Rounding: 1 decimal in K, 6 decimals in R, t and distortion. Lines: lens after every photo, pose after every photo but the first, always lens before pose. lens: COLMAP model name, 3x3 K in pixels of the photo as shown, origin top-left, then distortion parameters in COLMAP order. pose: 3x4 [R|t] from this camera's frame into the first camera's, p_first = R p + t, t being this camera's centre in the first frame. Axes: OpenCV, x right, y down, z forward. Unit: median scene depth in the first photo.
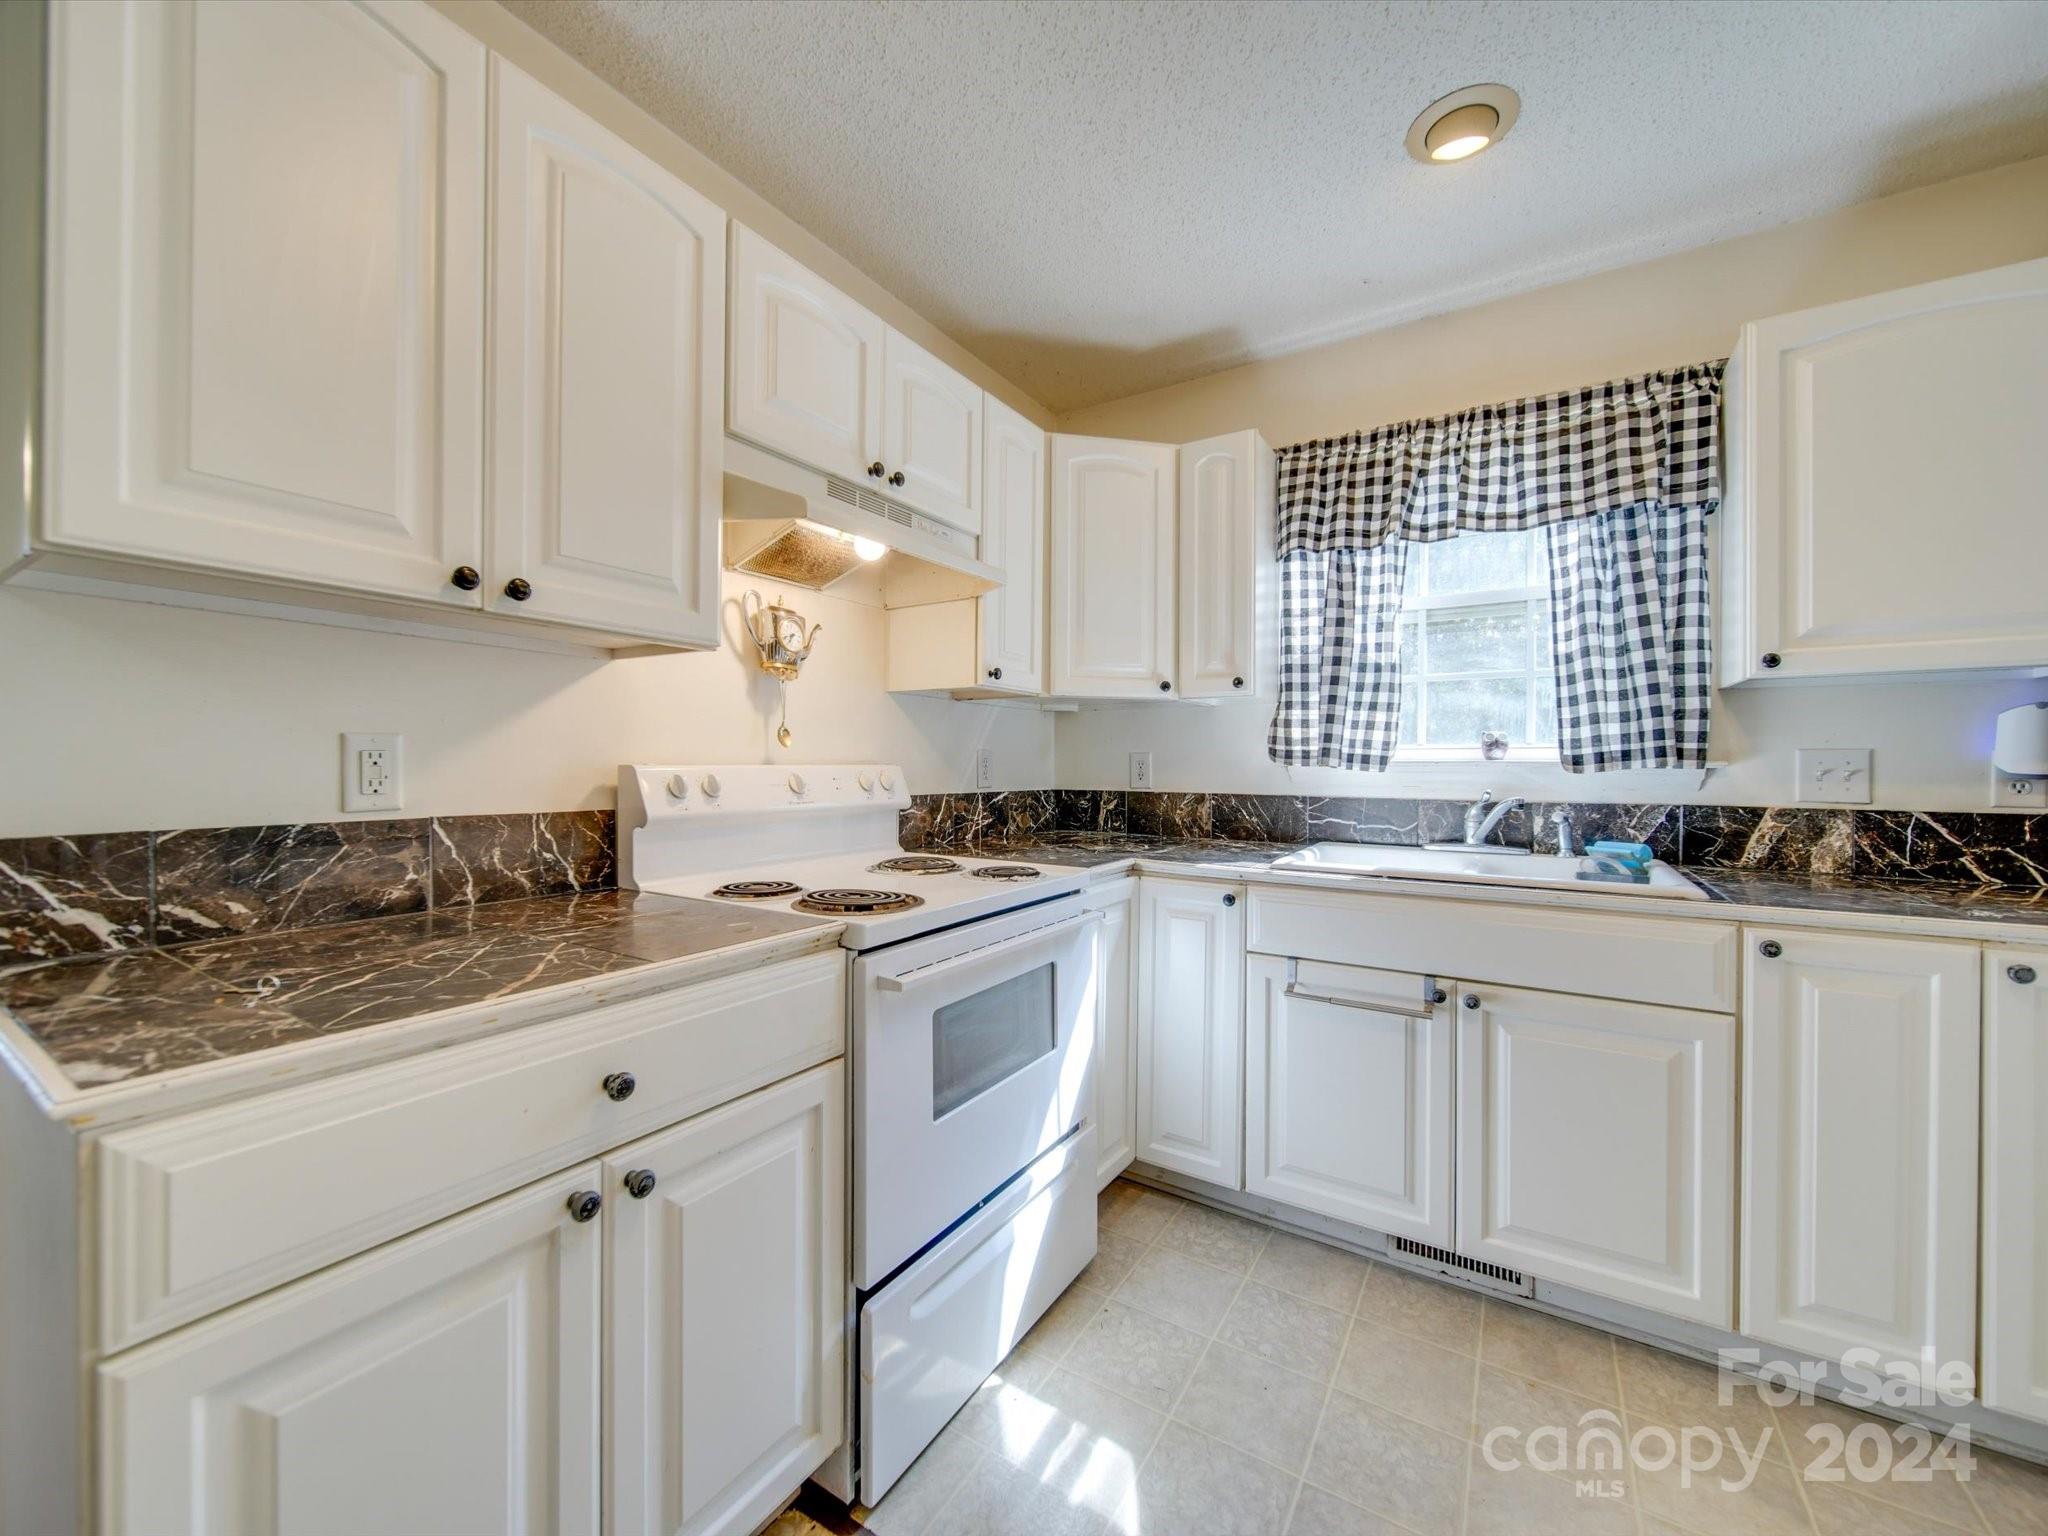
lens RADIAL K [[798.6, 0, 1016.7], [0, 798.6, 766.6], [0, 0, 1]] dist [0.000891, -0.001331]
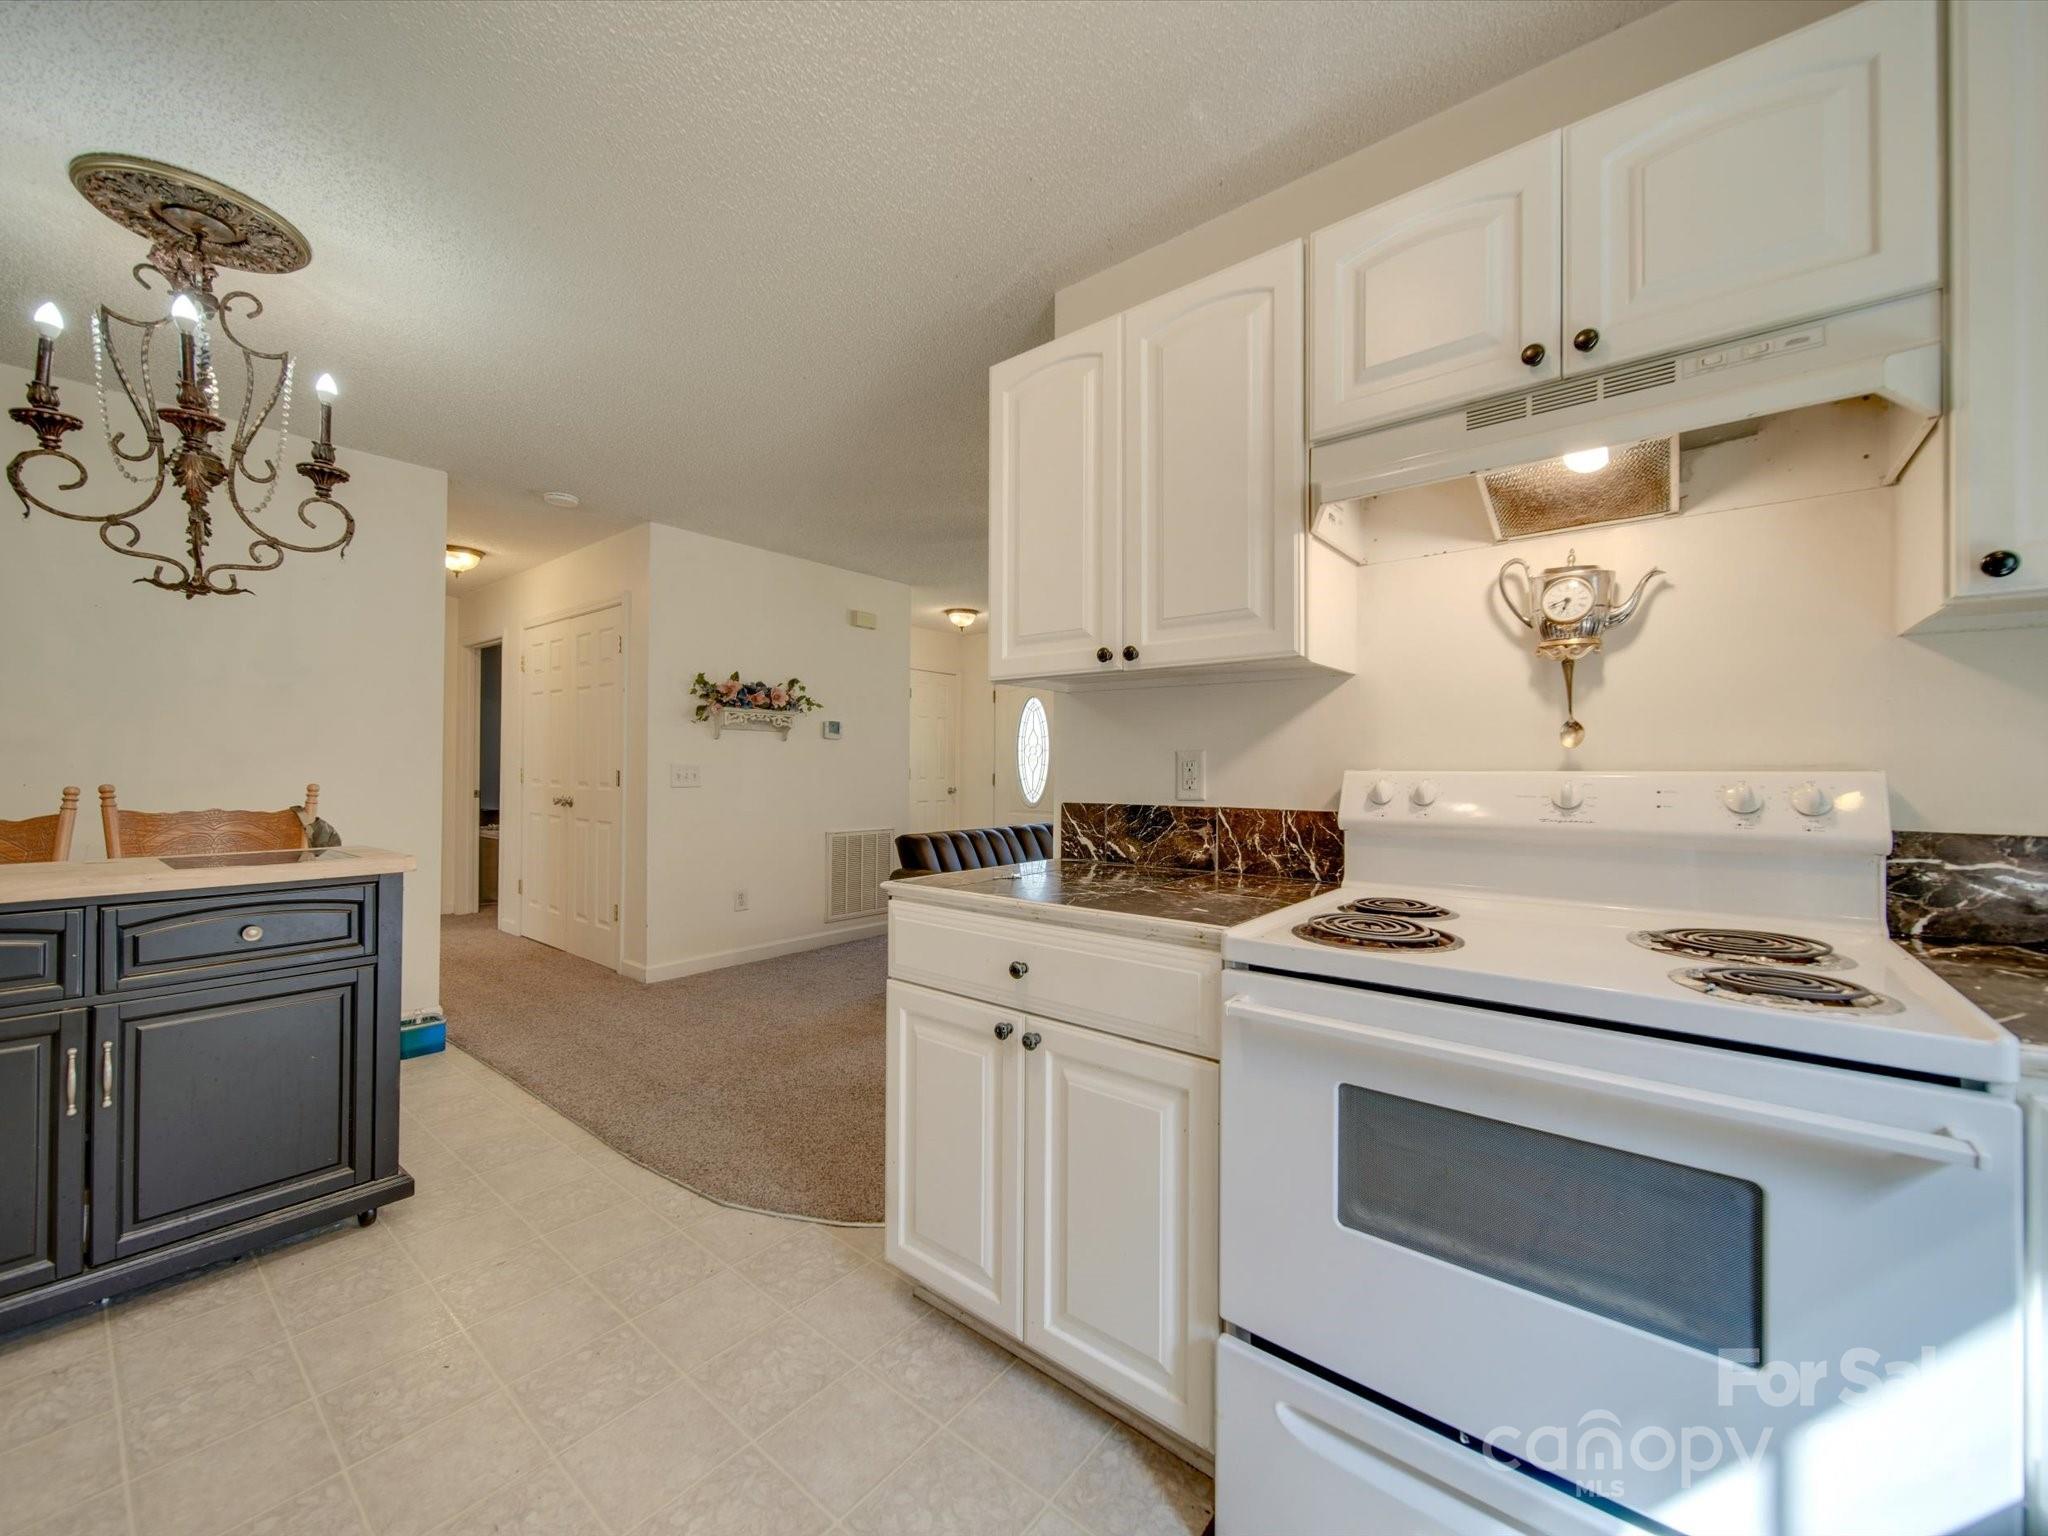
lens RADIAL K [[798.6, 0, 1009.8], [0, 798.6, 763.3], [0, 0, 1]] dist [0.000891, -0.001331]
pose [[-0.122318, -0.013033, -0.992405, 1.098888], [-0.006409, 0.999903, -0.012341, 0.006490], [0.992470, 0.004850, -0.122389, 1.179070]]
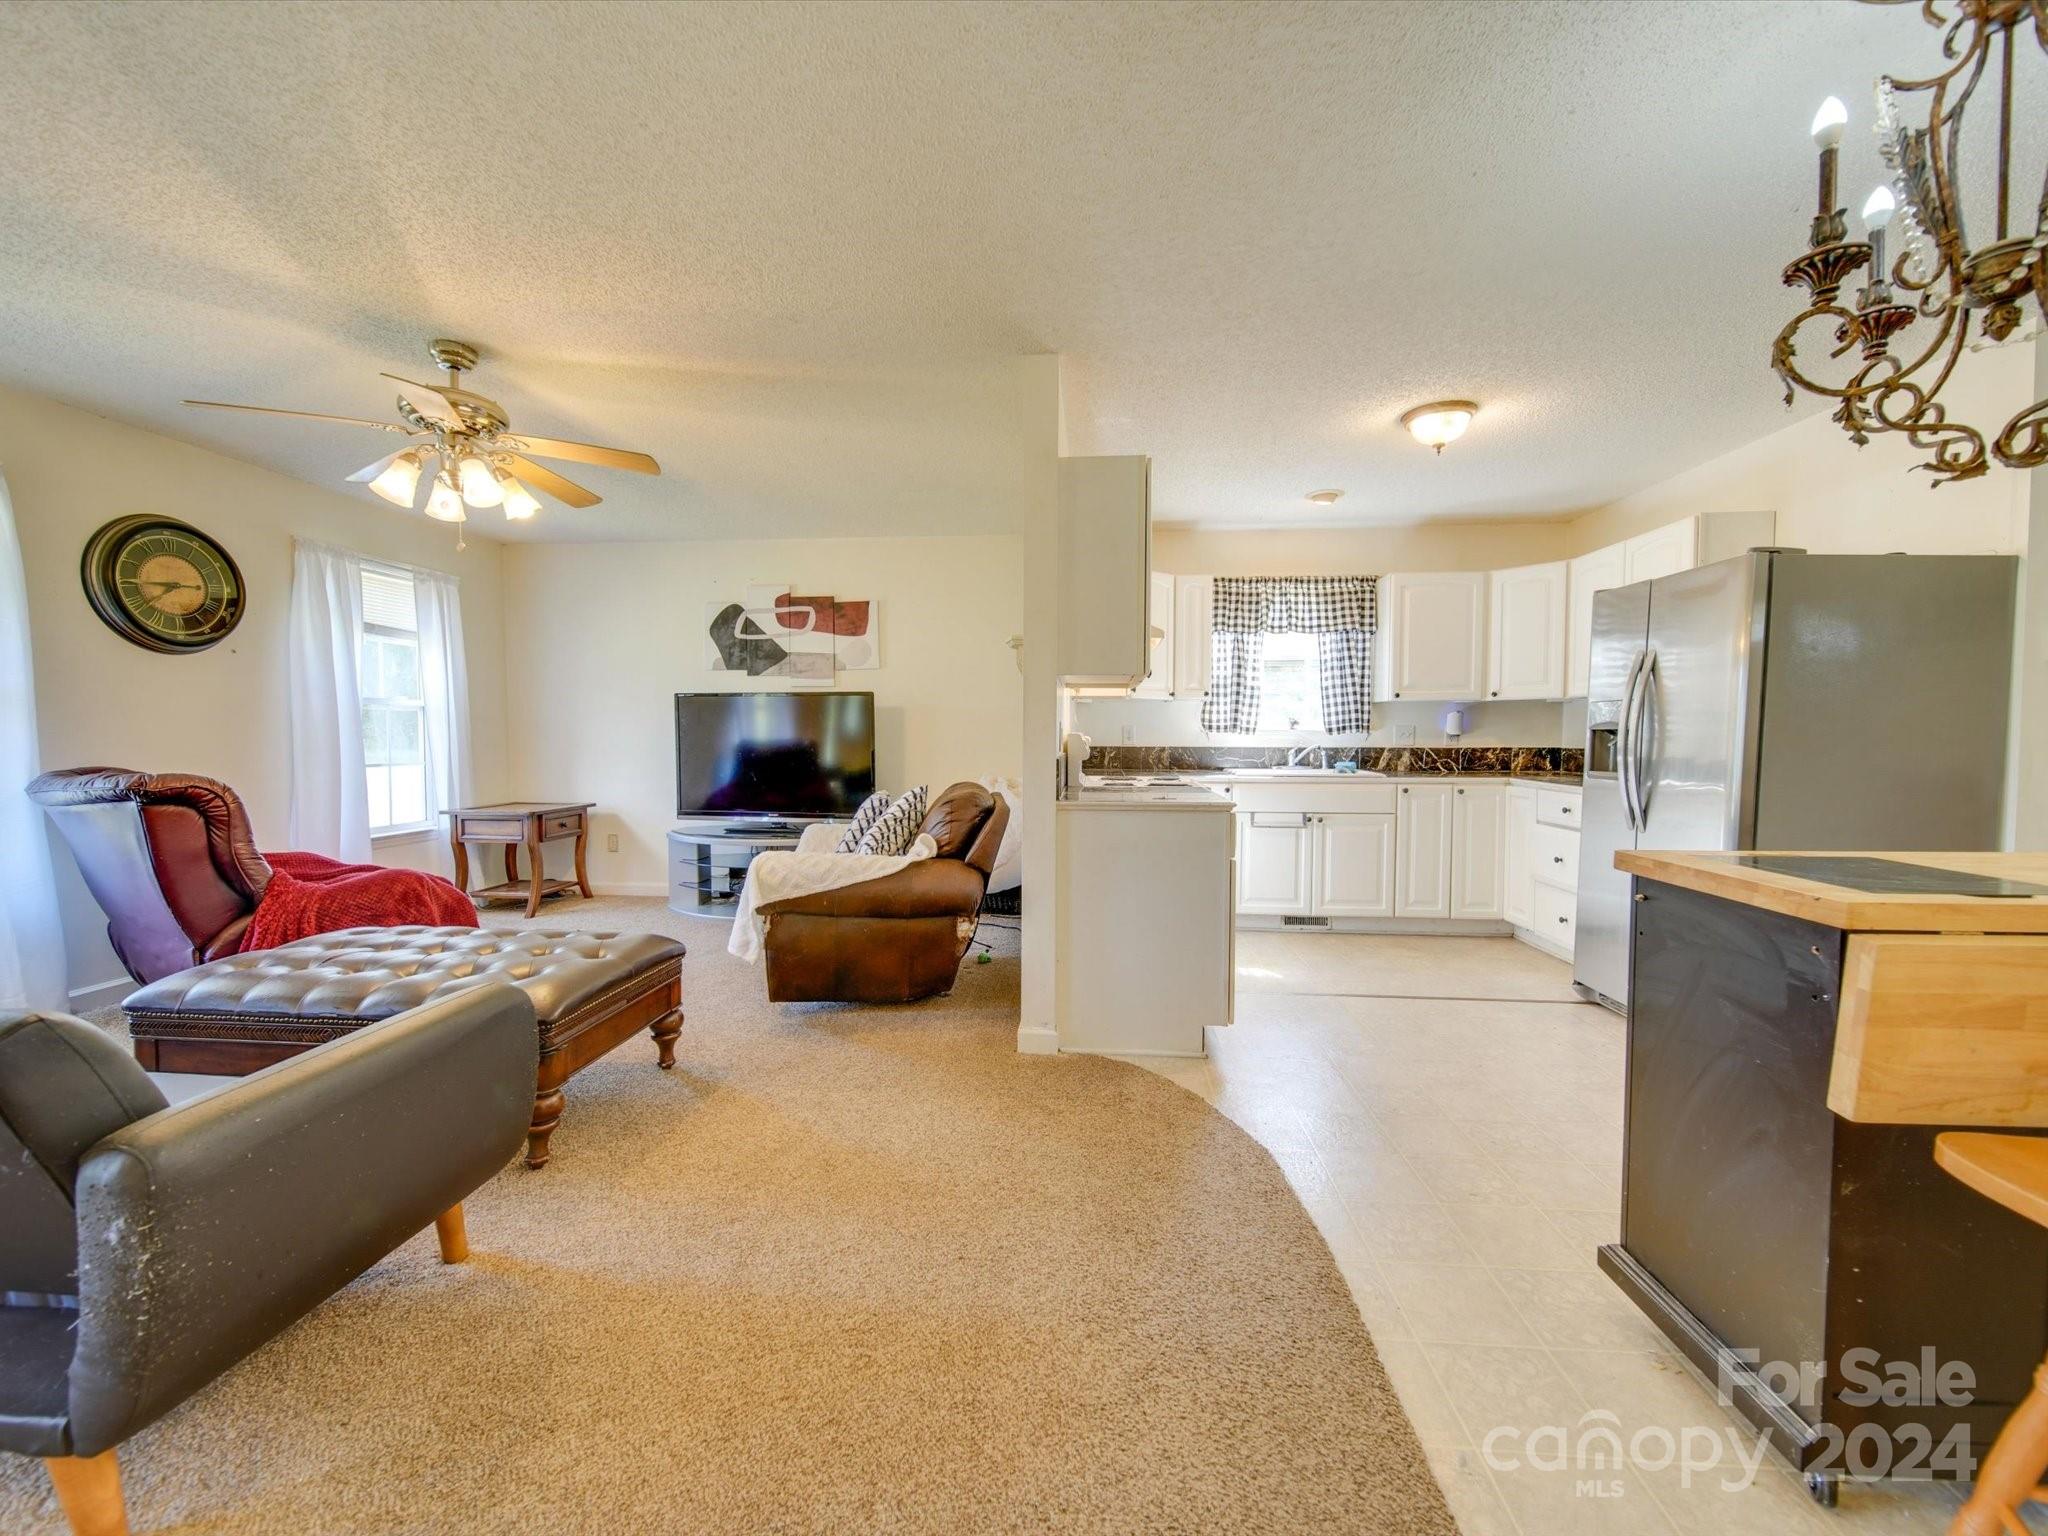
lens RADIAL K [[798.6, 0, 1022.2], [0, 798.6, 765.1], [0, 0, 1]] dist [0.000891, -0.001331]
pose [[0.886814, -0.021286, 0.461637, -1.152138], [0.003402, 0.999212, 0.039539, 0.000103], [-0.462115, -0.033493, 0.886188, -0.676887]]
